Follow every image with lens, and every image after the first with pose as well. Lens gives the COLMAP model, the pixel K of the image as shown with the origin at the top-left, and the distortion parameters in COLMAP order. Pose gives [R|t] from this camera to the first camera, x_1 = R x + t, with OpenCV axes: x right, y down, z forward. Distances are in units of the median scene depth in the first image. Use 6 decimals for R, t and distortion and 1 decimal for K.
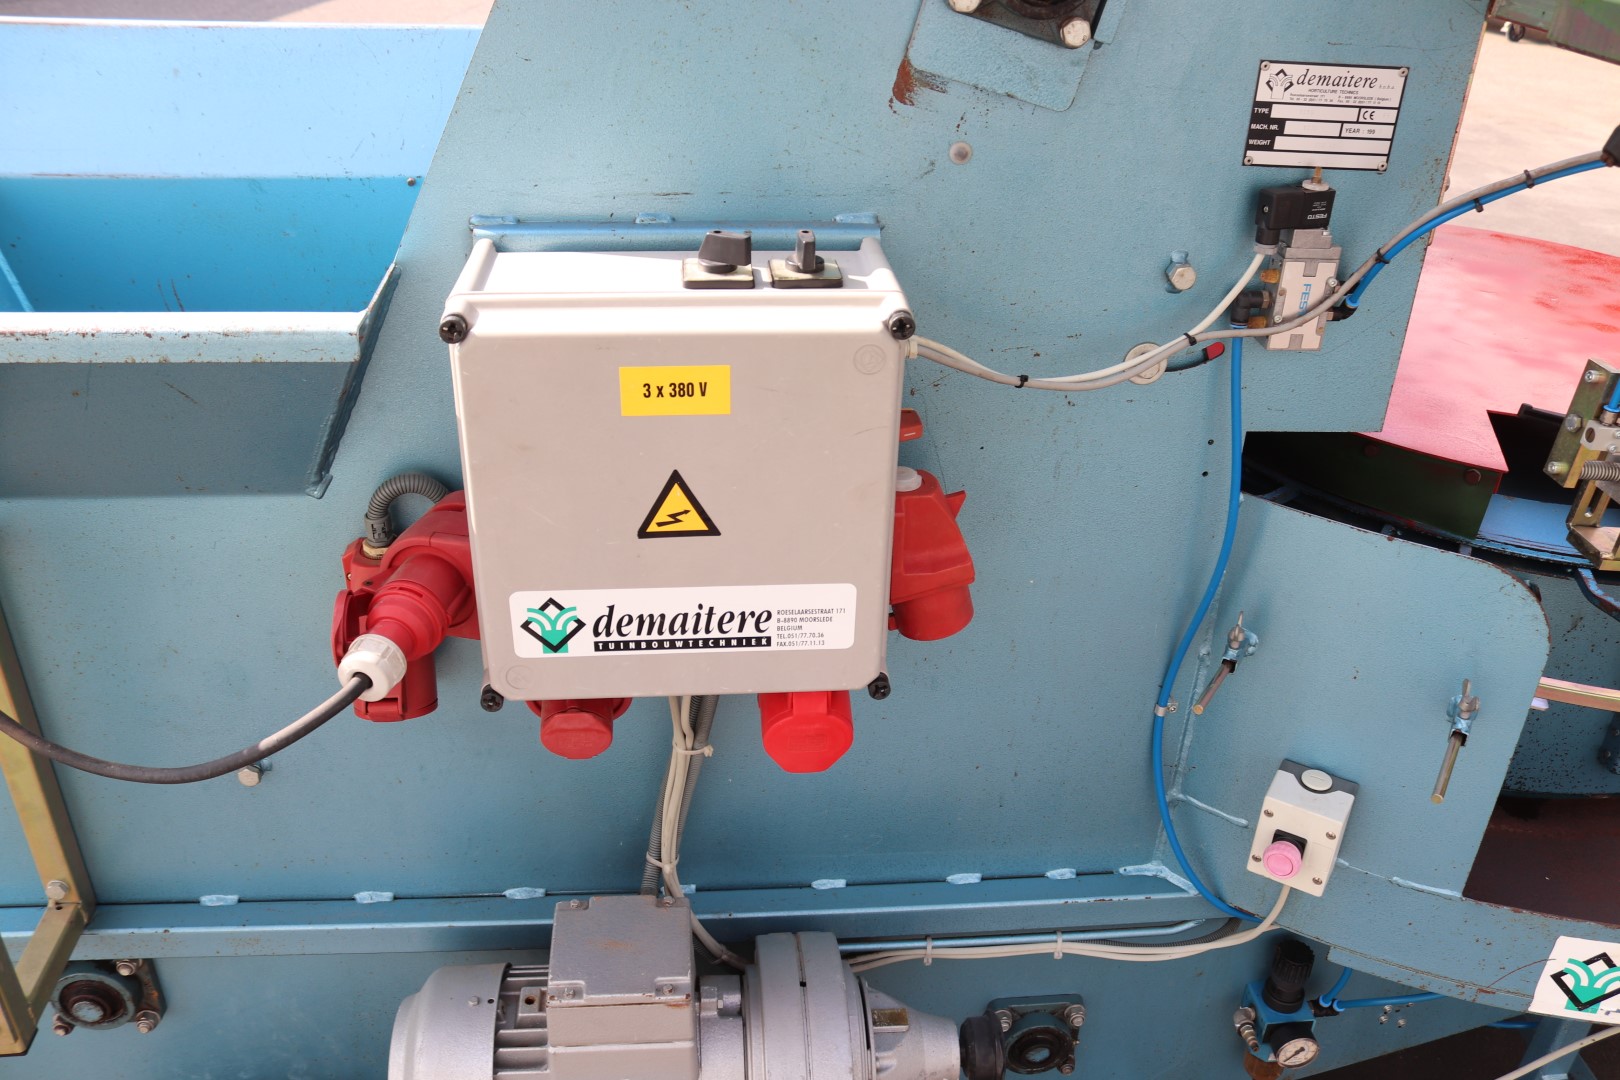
lens RADIAL K [[1335.4, 0, 810.0], [0, 1335.4, 540.0], [0, 0, 1]] dist [-0.168039, 0.149407]
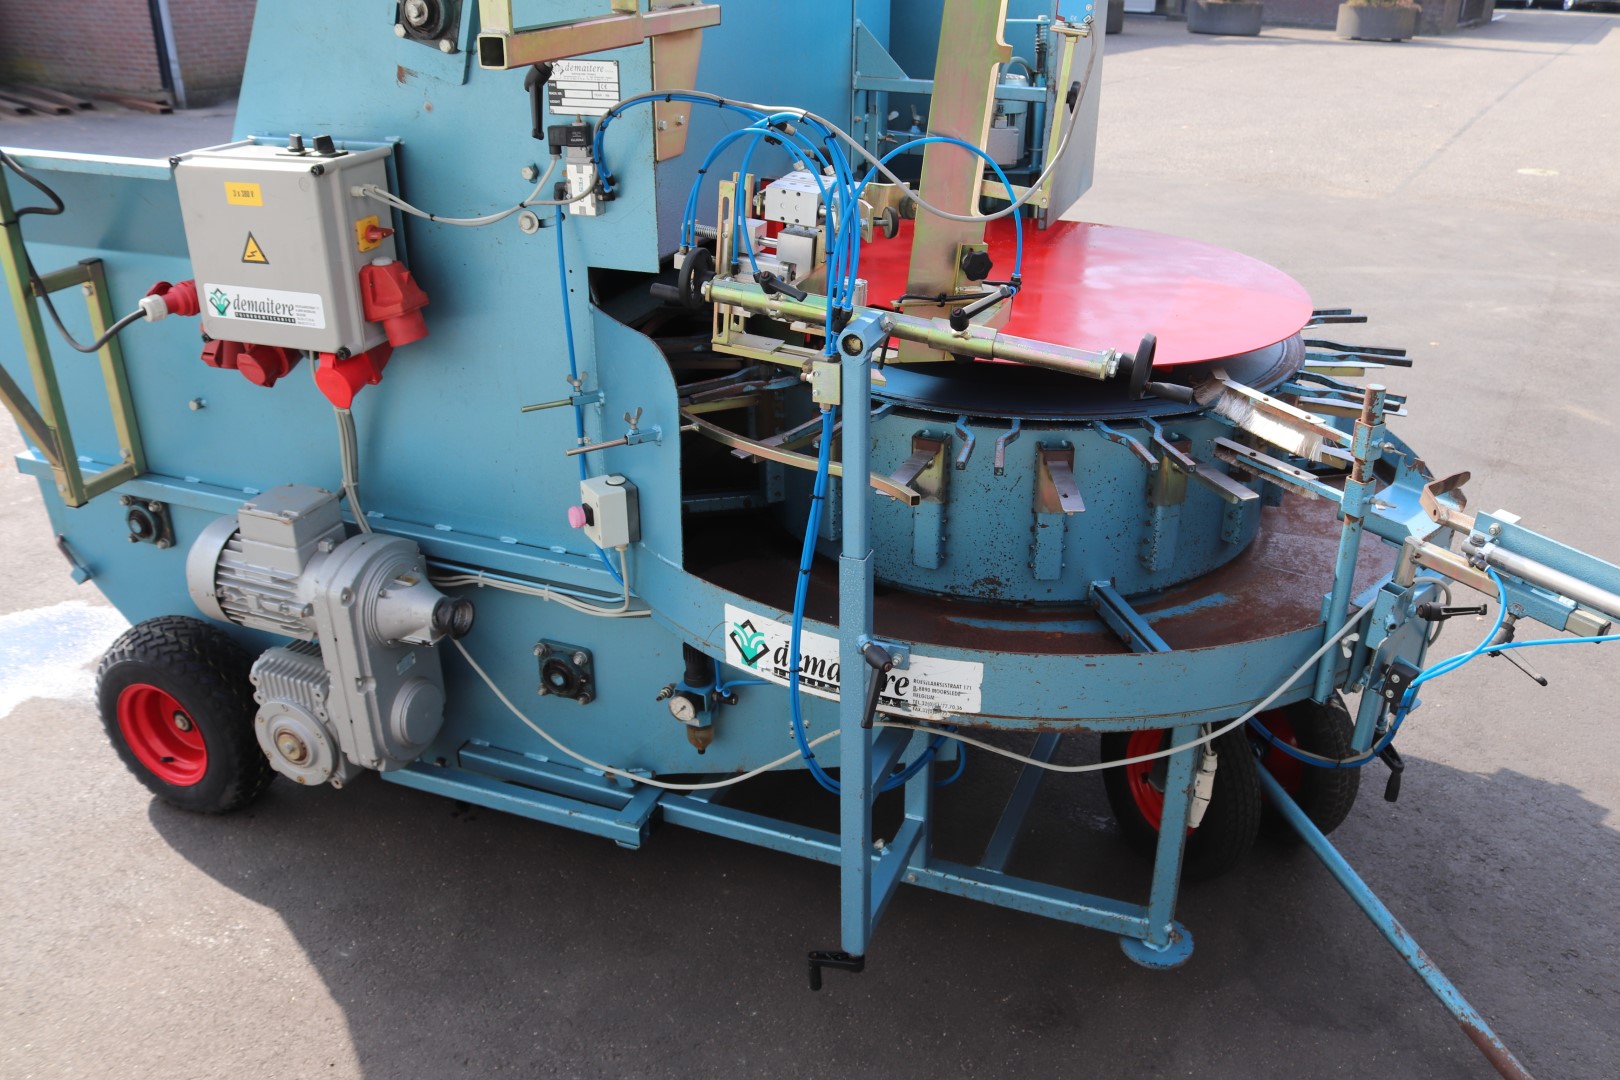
lens RADIAL K [[1335.4, 0, 810.0], [0, 1335.4, 540.0], [0, 0, 1]] dist [-0.168039, 0.149407]
pose [[0.891469, 0.168015, -0.420778, 1.272594], [-0.195858, 0.980351, -0.023498, 0.237027], [0.408562, 0.103361, 0.906859, -0.417035]]
